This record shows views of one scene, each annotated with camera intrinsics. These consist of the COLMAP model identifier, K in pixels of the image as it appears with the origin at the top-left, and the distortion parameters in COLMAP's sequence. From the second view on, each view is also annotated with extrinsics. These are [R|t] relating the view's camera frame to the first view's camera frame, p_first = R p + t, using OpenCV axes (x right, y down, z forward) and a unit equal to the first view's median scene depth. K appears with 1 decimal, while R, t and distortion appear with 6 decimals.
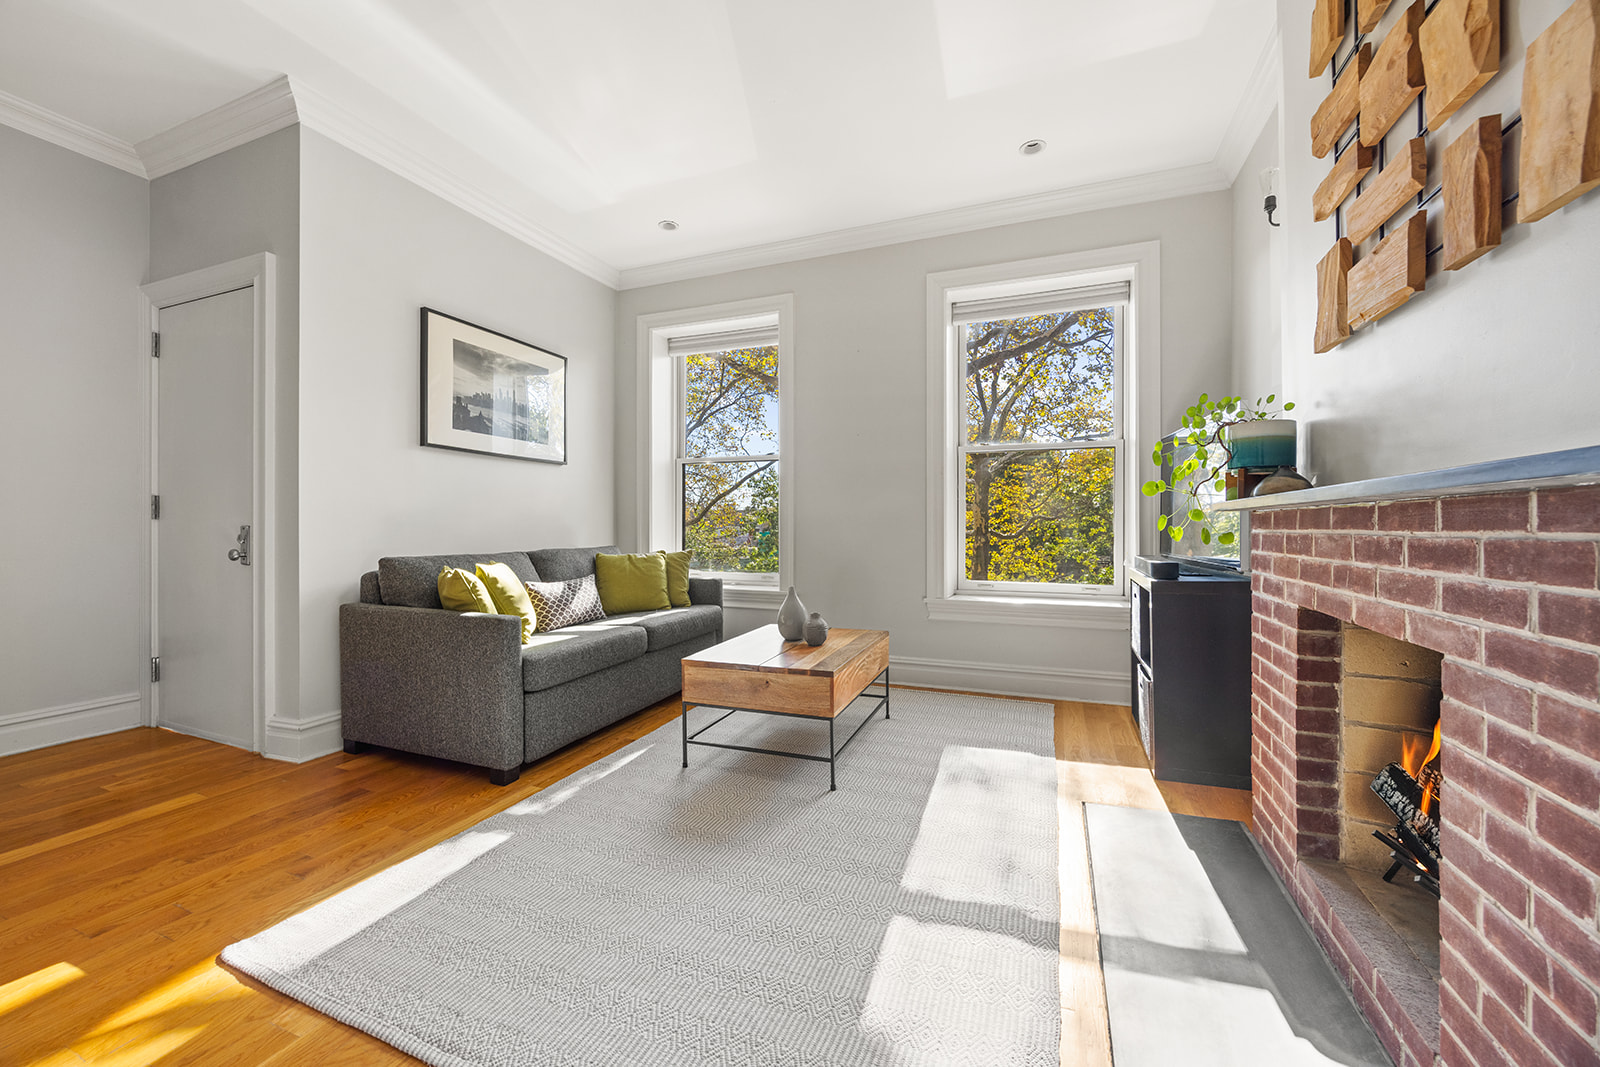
lens RADIAL K [[610.9, 0, 800.0], [0, 610.9, 533.5], [0, 0, 1]] dist [-0.029951, -0.000025]
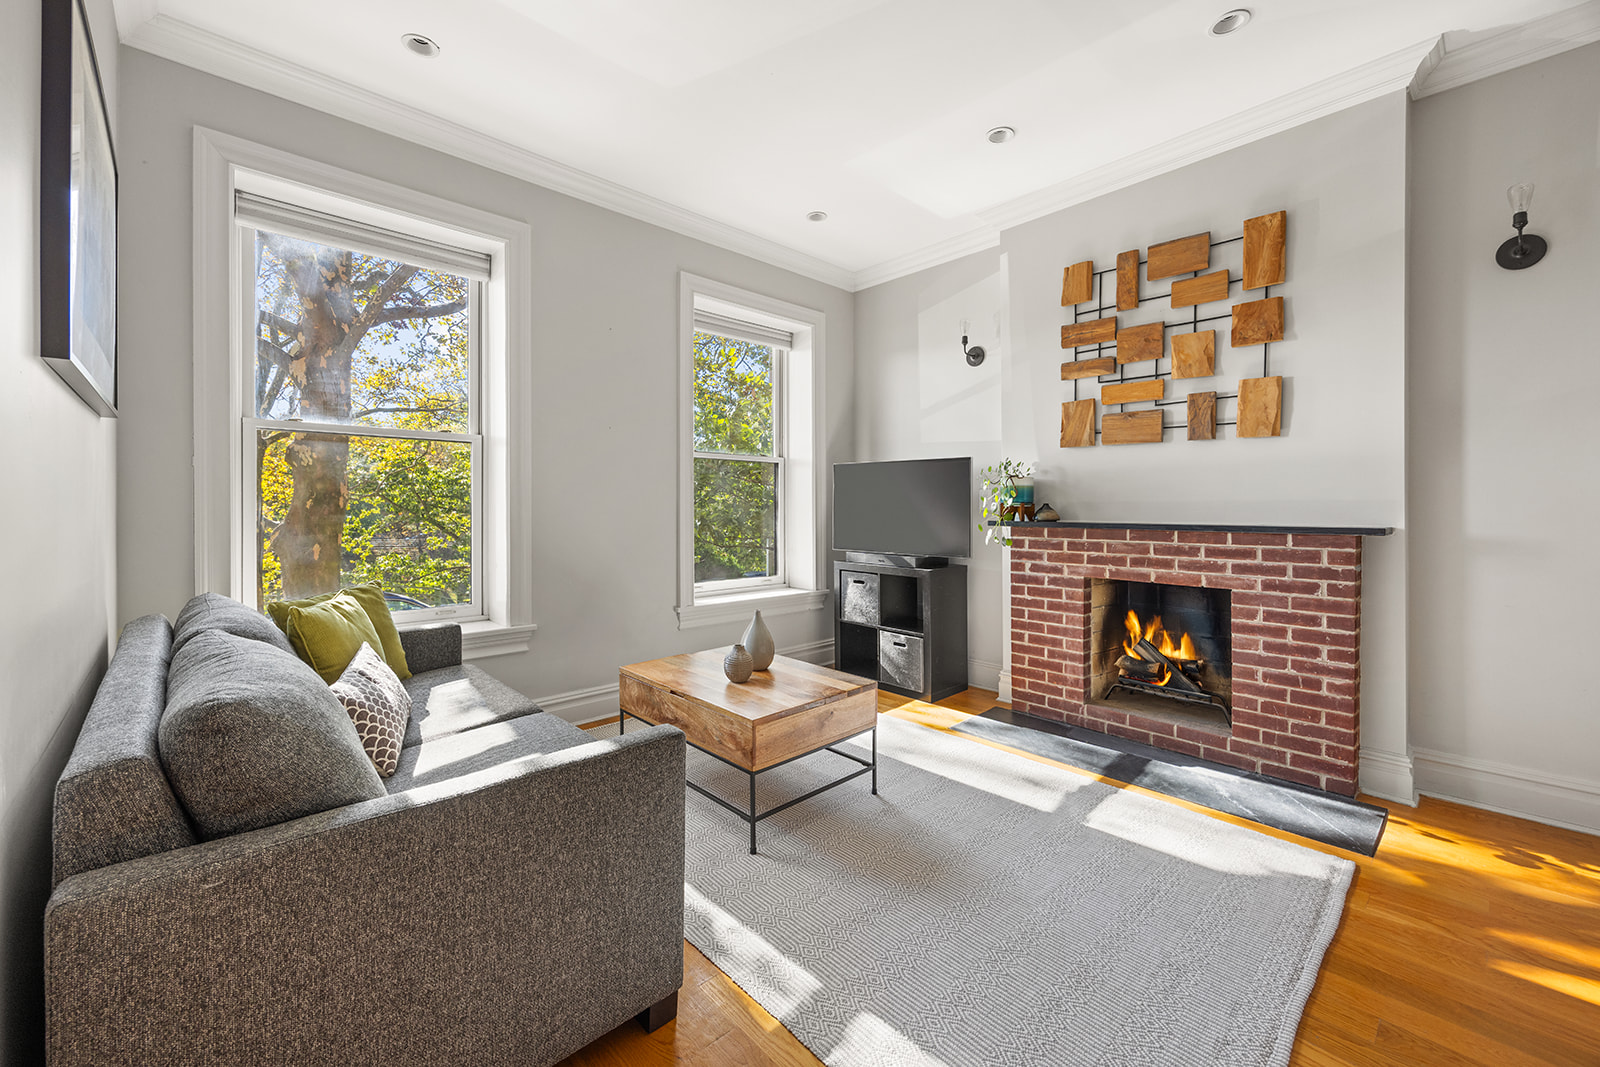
lens RADIAL K [[643.3, 0, 801.4], [0, 643.3, 502.8], [0, 0, 1]] dist [0.048946, -0.000006]
pose [[0.436175, 0.006759, 0.899836, -0.711273], [0.006103, 0.999927, -0.010469, -0.049273], [-0.899841, 0.010058, 0.436102, 0.429564]]
